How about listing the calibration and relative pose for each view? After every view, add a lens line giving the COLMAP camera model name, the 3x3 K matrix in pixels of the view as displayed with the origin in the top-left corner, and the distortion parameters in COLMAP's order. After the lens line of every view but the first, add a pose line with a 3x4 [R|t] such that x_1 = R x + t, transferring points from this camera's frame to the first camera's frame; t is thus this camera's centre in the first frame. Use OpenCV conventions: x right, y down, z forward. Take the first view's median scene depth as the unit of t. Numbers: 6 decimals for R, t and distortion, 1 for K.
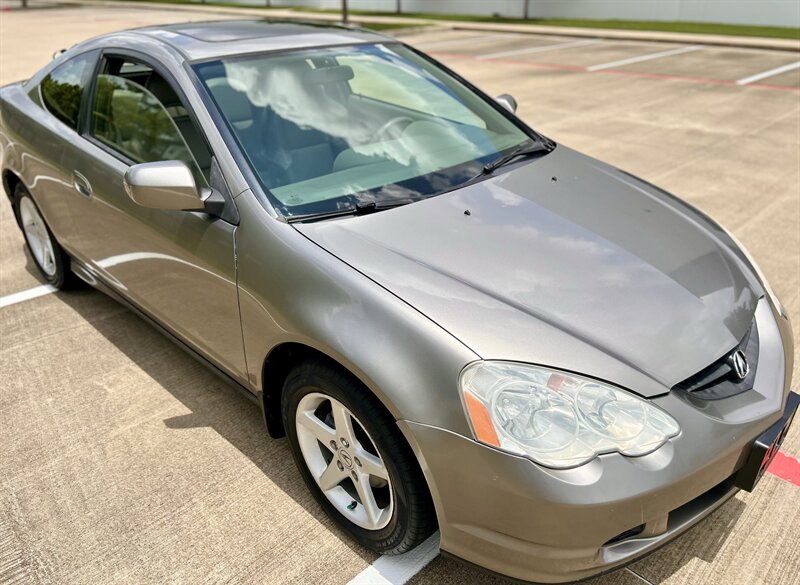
lens RADIAL K [[599.4, 0, 424.2], [0, 599.4, 289.5], [0, 0, 1]] dist [0.004659, 0.000602]
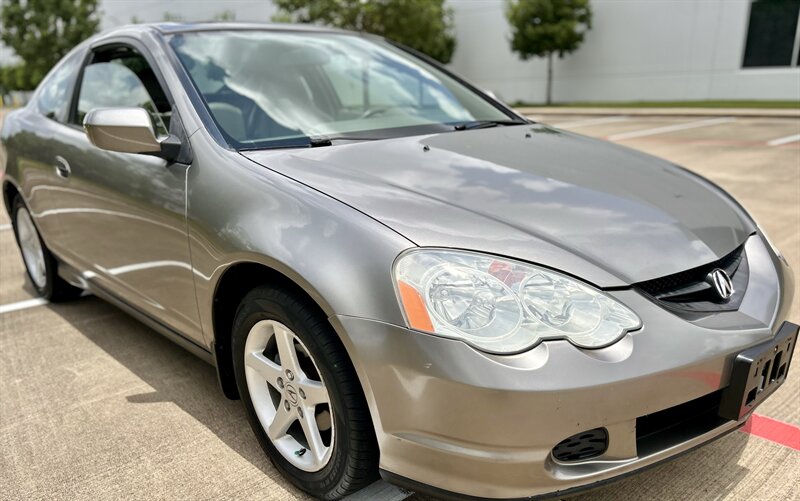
lens RADIAL K [[614.3, 0, 400.8], [0, 614.3, 321.9], [0, 0, 1]] dist [0.052474, -0.078916]
pose [[0.996702, -0.006420, -0.080897, 0.097966], [-0.001830, 0.994834, -0.101499, 0.220683], [0.081130, 0.101312, 0.991541, 0.039174]]
